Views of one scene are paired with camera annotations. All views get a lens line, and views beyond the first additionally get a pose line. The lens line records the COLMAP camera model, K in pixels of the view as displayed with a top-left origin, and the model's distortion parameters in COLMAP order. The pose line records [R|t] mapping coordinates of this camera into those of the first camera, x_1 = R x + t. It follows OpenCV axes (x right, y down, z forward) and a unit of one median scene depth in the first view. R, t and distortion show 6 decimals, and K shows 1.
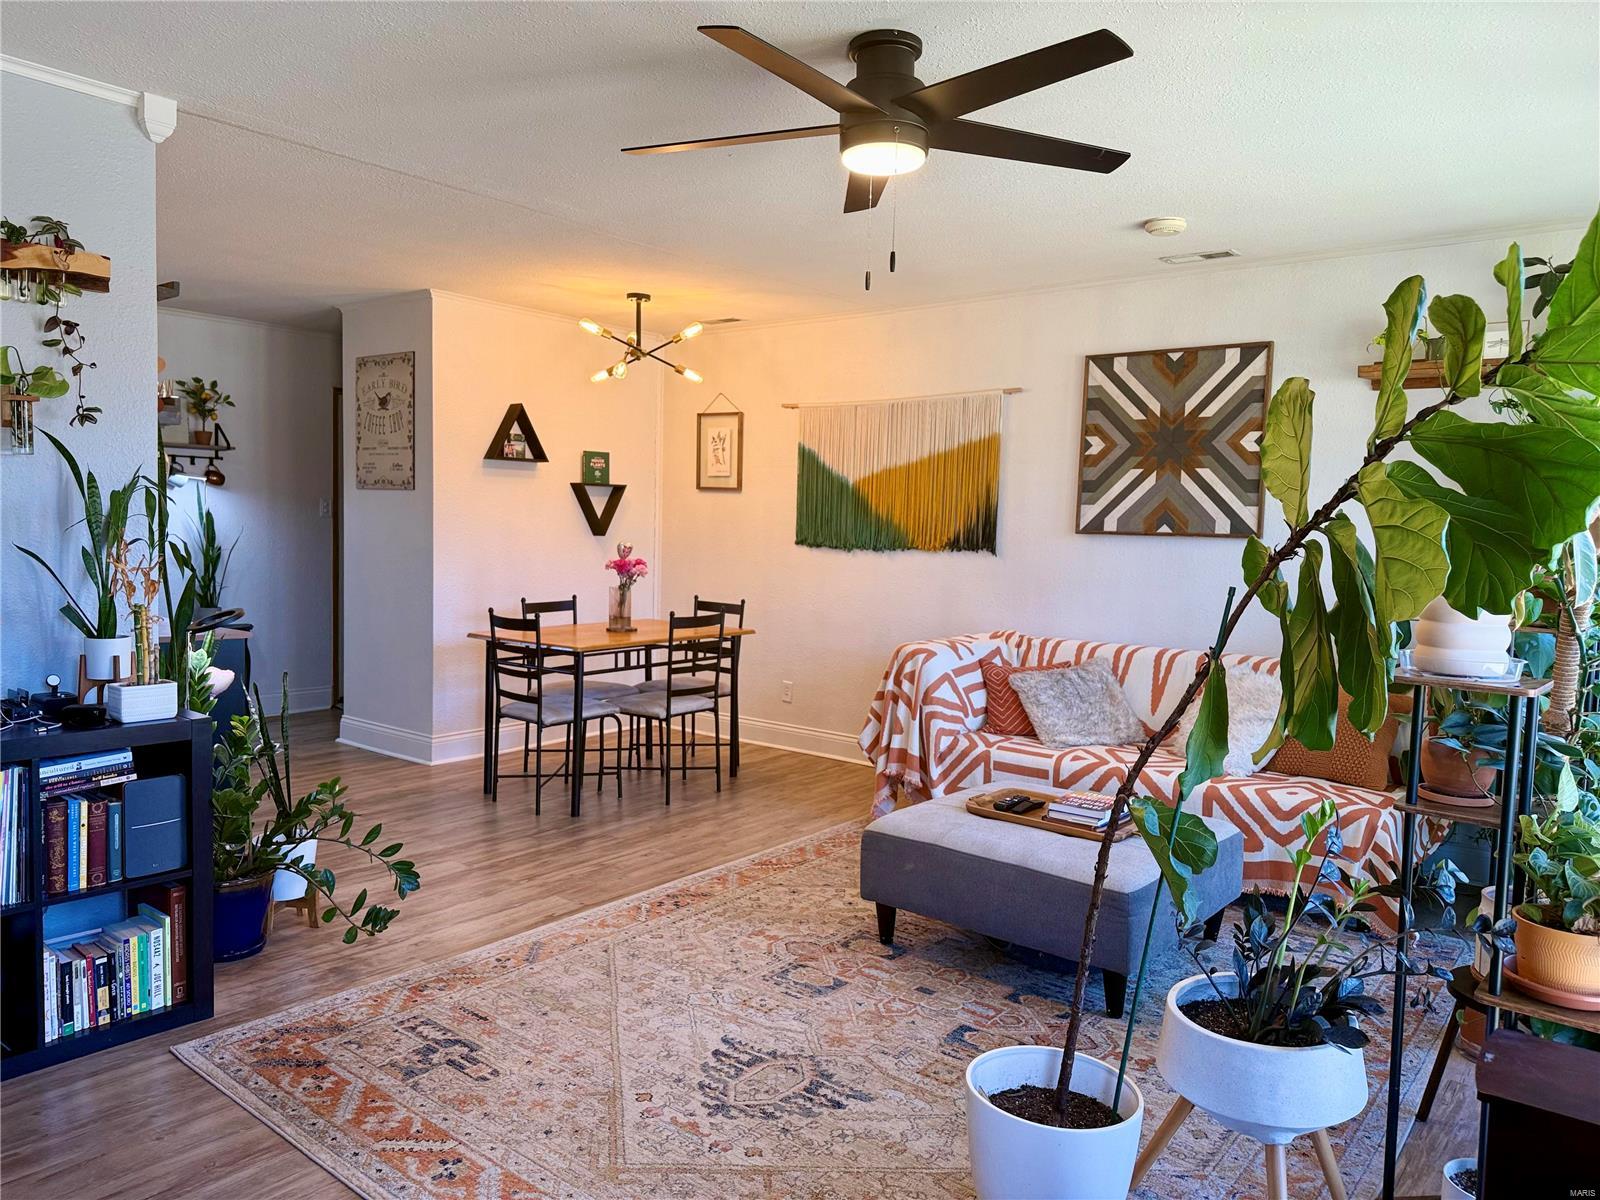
lens RADIAL K [[1119.5, 0, 798.5], [0, 1119.5, 599.3], [0, 0, 1]] dist [0.081825, -0.103199]
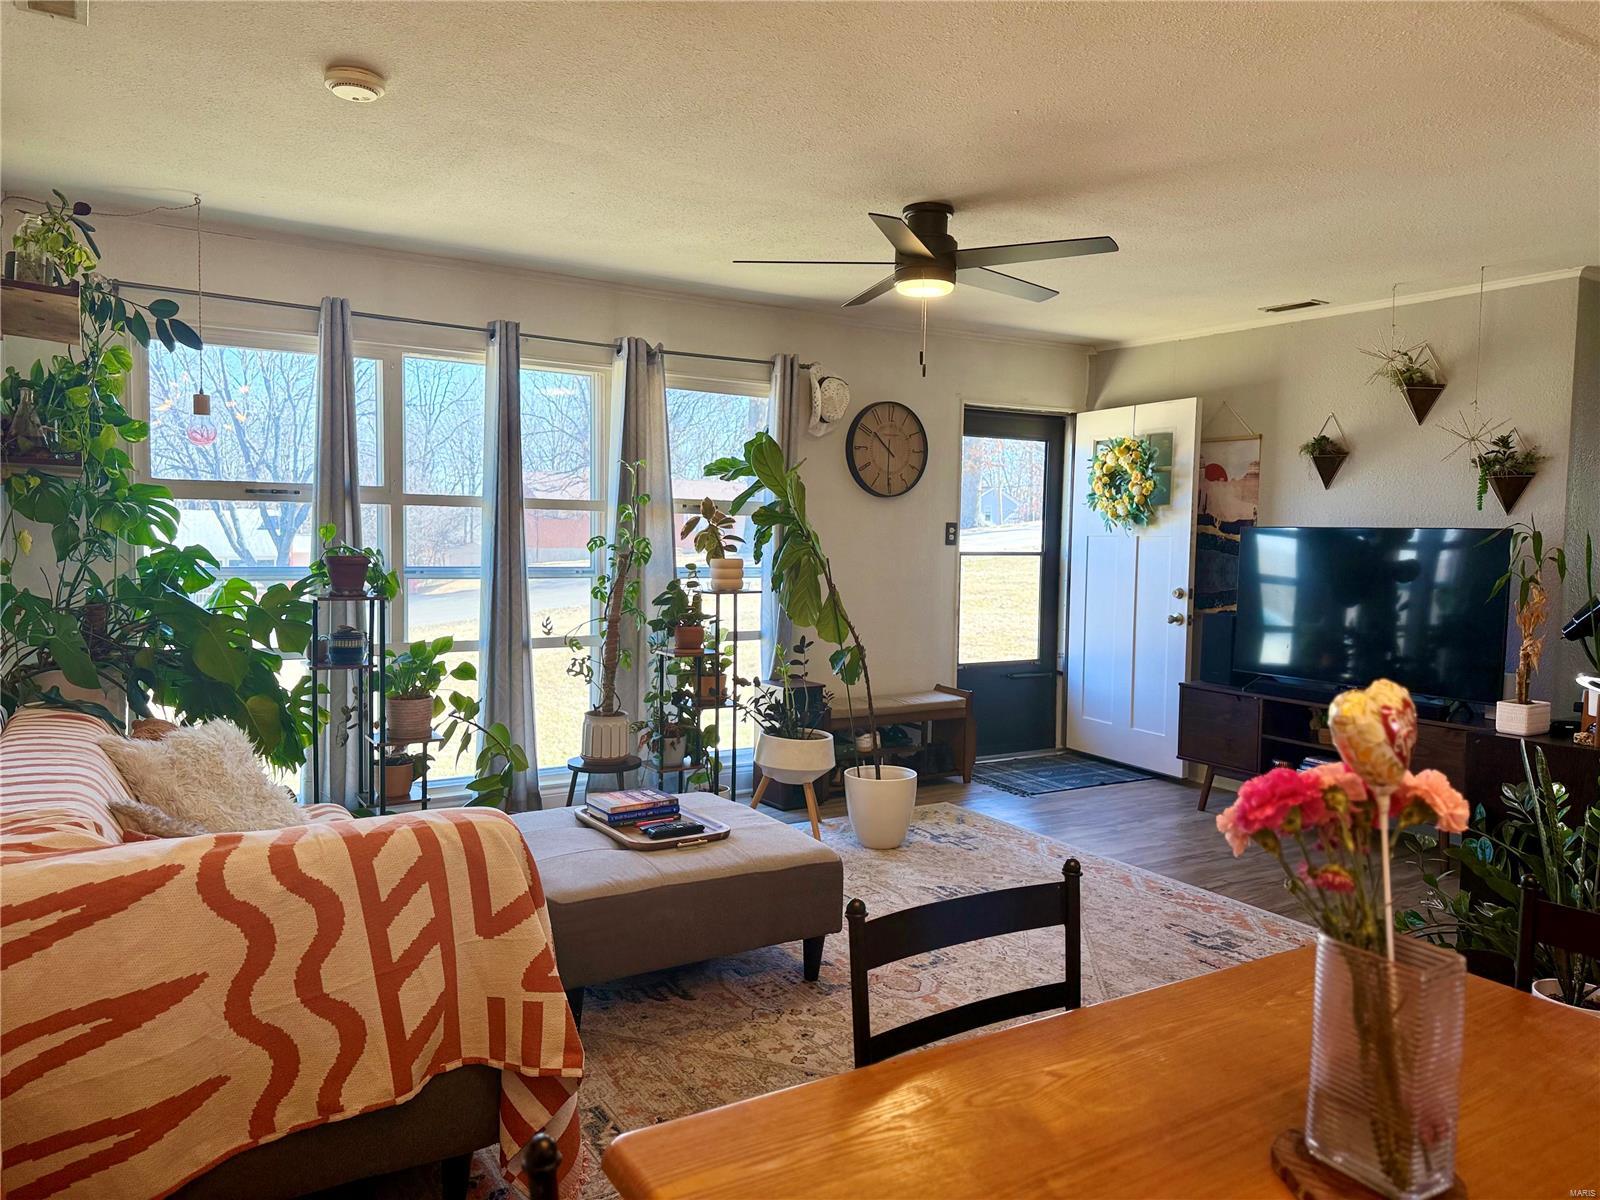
lens RADIAL K [[1119.5, 0, 790.6], [0, 1119.5, 585.6], [0, 0, 1]] dist [0.081825, -0.103199]
pose [[-0.943419, -0.057295, 0.326615, -0.175578], [-0.018049, 0.992372, 0.121948, -0.123551], [-0.331111, 0.109153, -0.937257, 1.663489]]
